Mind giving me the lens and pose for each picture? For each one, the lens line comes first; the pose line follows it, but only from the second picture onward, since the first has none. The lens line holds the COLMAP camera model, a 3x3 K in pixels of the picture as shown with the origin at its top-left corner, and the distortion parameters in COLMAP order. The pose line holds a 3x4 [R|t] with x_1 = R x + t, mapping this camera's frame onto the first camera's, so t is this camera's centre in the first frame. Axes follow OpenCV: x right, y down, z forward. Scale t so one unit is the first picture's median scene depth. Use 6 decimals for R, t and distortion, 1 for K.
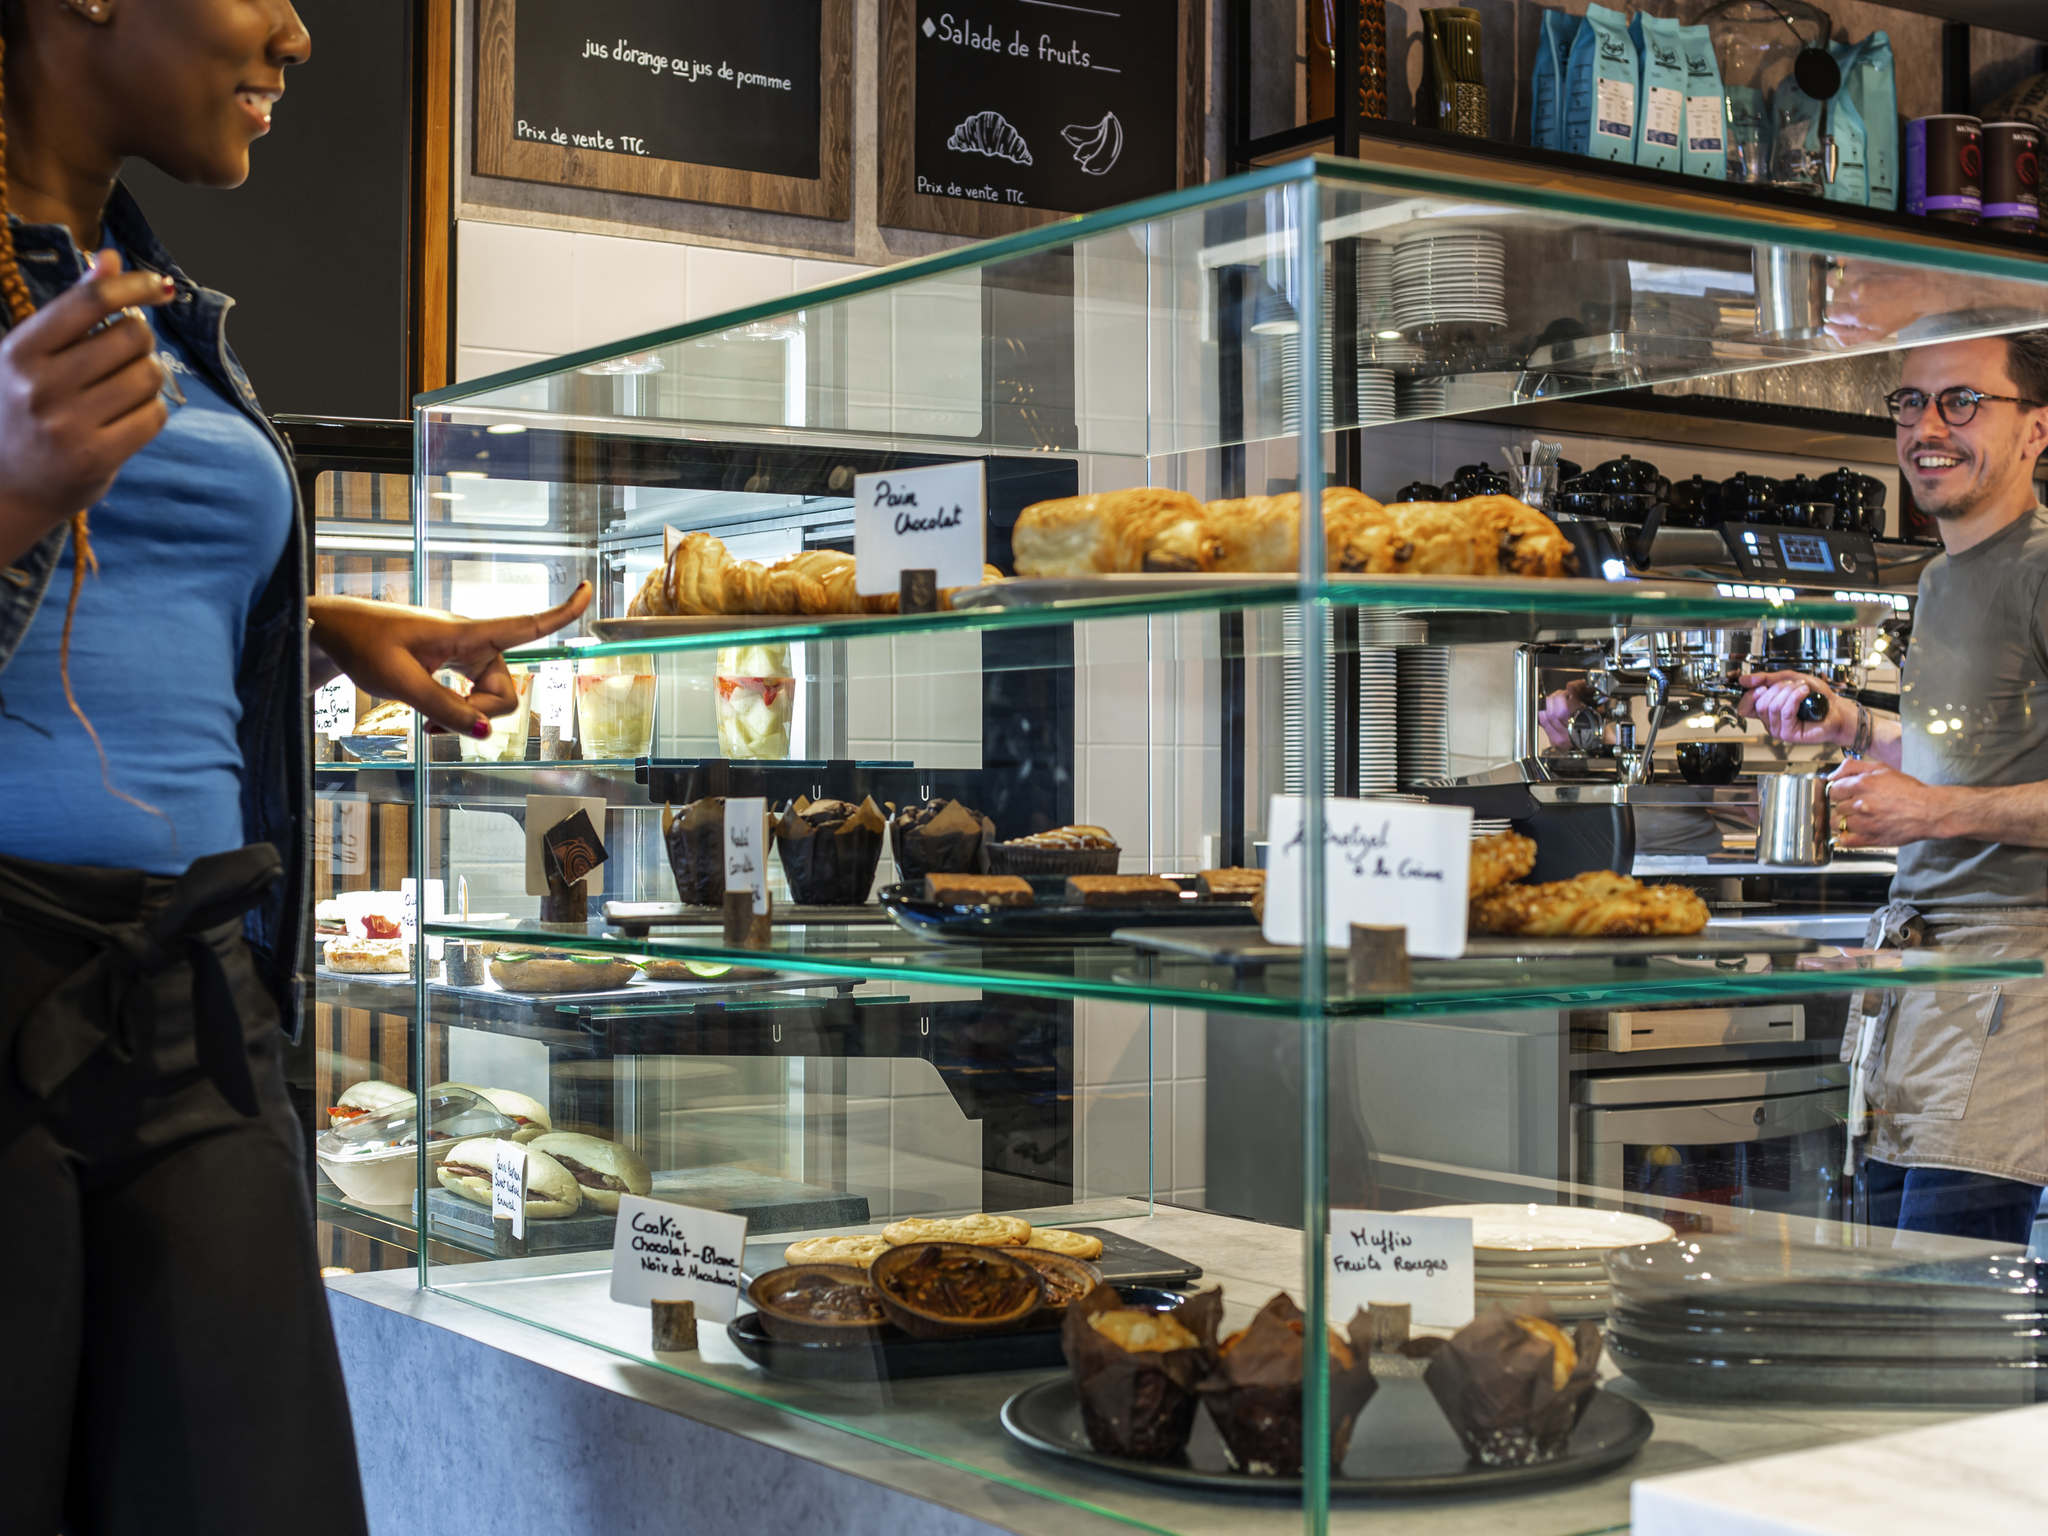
lens RADIAL K [[2967.3, 0, 1024.0], [0, 2967.3, 768.0], [0, 0, 1]] dist [0.012719, 0.055563]
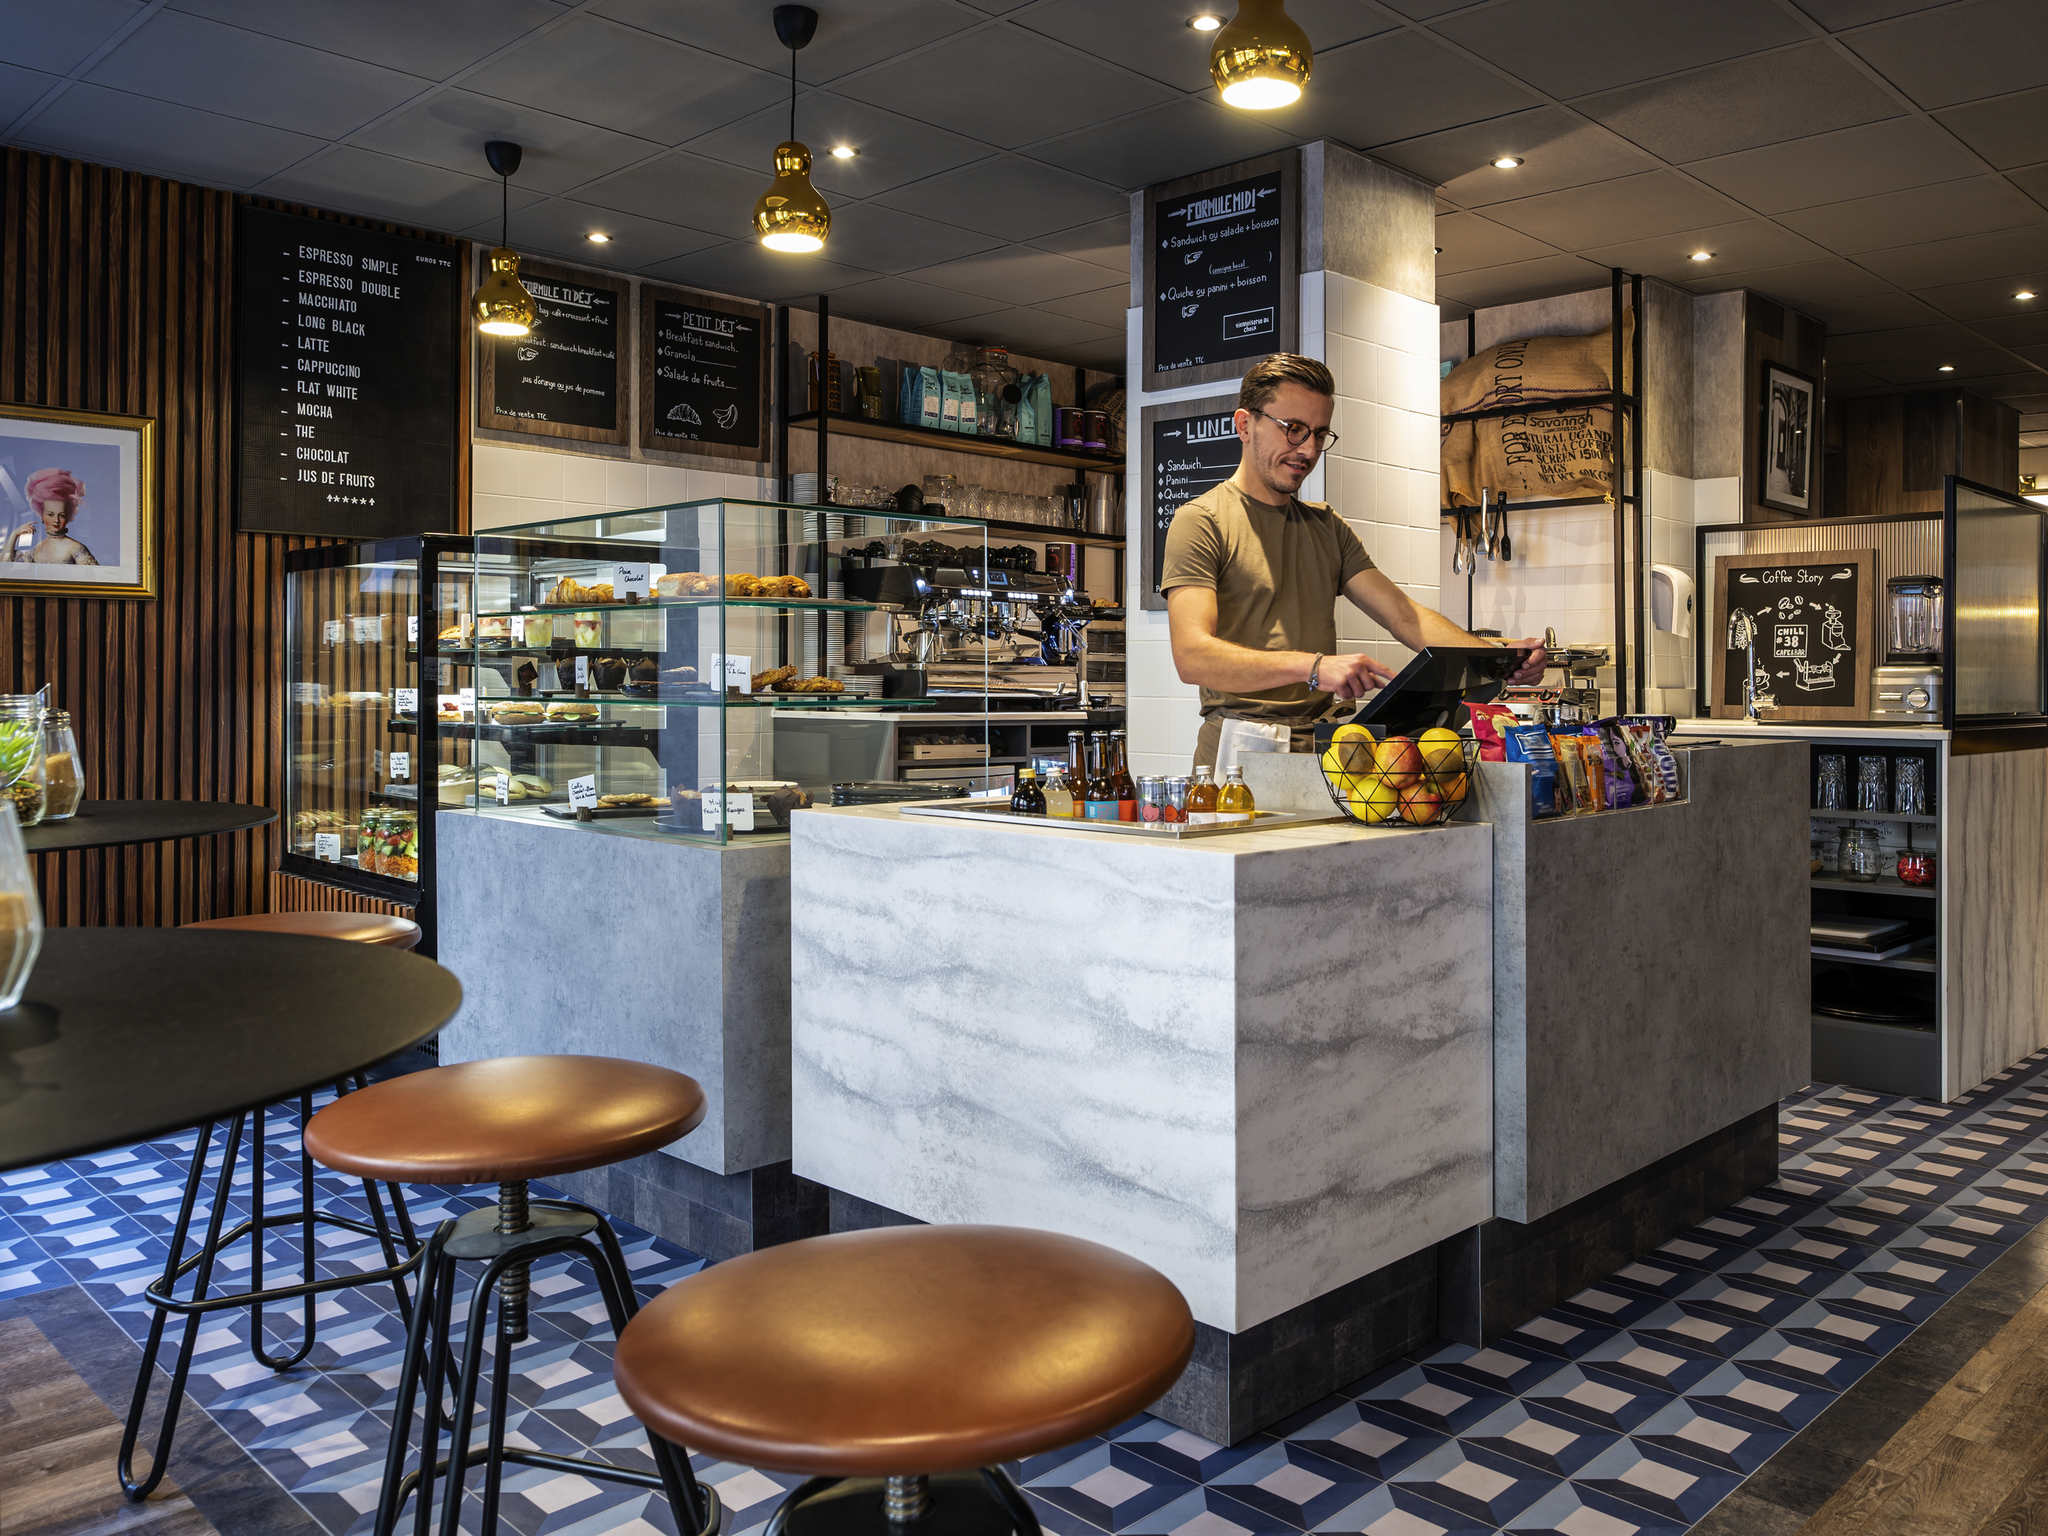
lens RADIAL K [[1567.6, 0, 1029.1], [0, 1567.6, 713.1], [0, 0, 1]] dist [0.060611, 0.000162]
pose [[0.985075, 0.002569, 0.172108, 0.051312], [-0.007619, 0.999559, 0.028685, 0.009710], [-0.171959, -0.029568, 0.984660, -0.443553]]
